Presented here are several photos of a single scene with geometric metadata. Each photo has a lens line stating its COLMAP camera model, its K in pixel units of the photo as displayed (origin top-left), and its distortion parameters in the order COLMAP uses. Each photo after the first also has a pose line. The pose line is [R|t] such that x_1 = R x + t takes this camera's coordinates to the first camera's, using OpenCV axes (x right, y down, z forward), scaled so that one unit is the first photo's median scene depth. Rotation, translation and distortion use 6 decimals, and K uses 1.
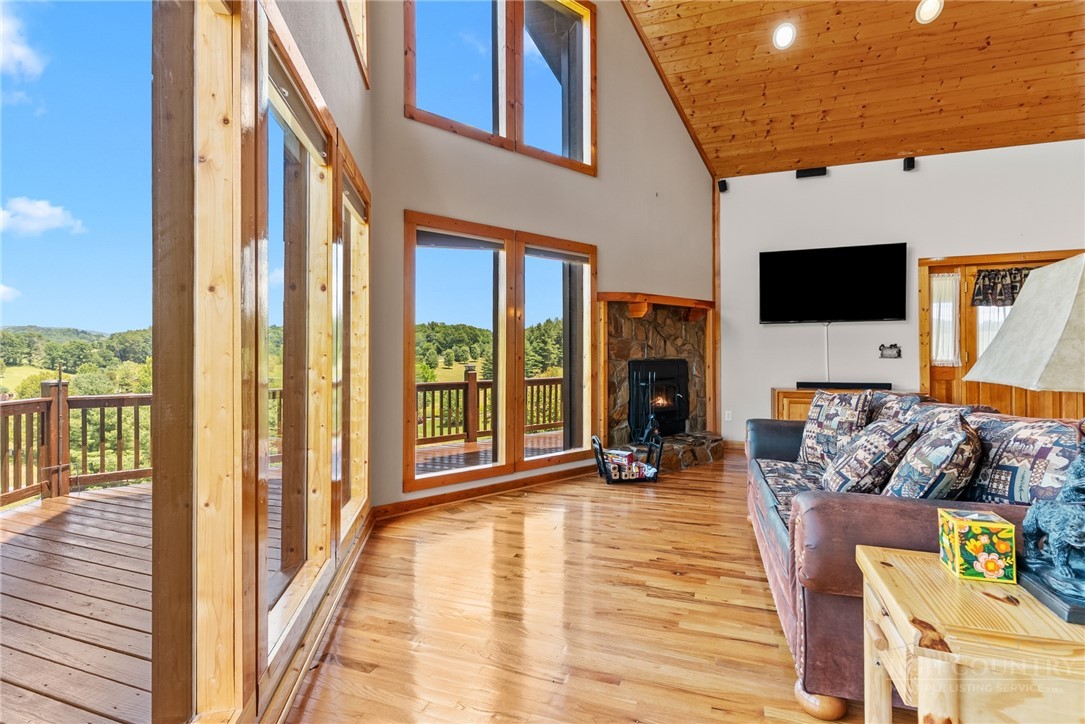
lens RADIAL K [[517.1, 0, 546.4], [0, 517.1, 368.7], [0, 0, 1]] dist [0.001585, 0.000990]
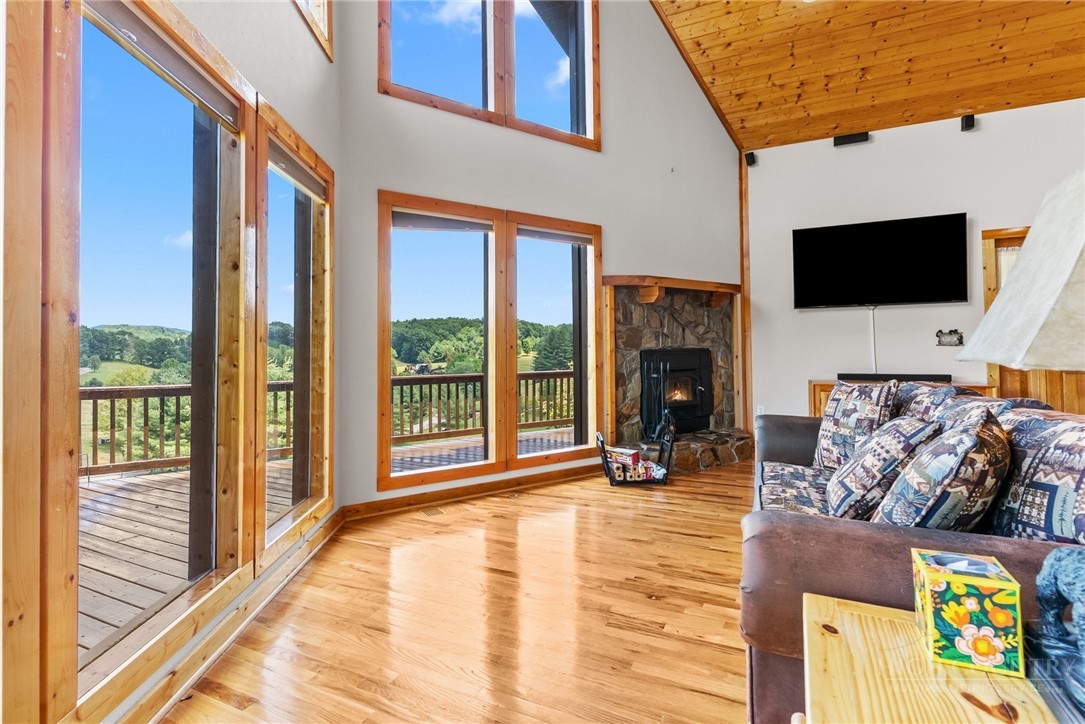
lens RADIAL K [[520.5, 0, 544.3], [0, 520.5, 351.3], [0, 0, 1]] dist [0.001903, -0.000208]
pose [[0.994529, -0.005362, -0.104325, 0.097753], [0.003118, 0.999761, -0.021661, 0.006872], [0.104416, 0.021217, 0.994307, 0.073973]]
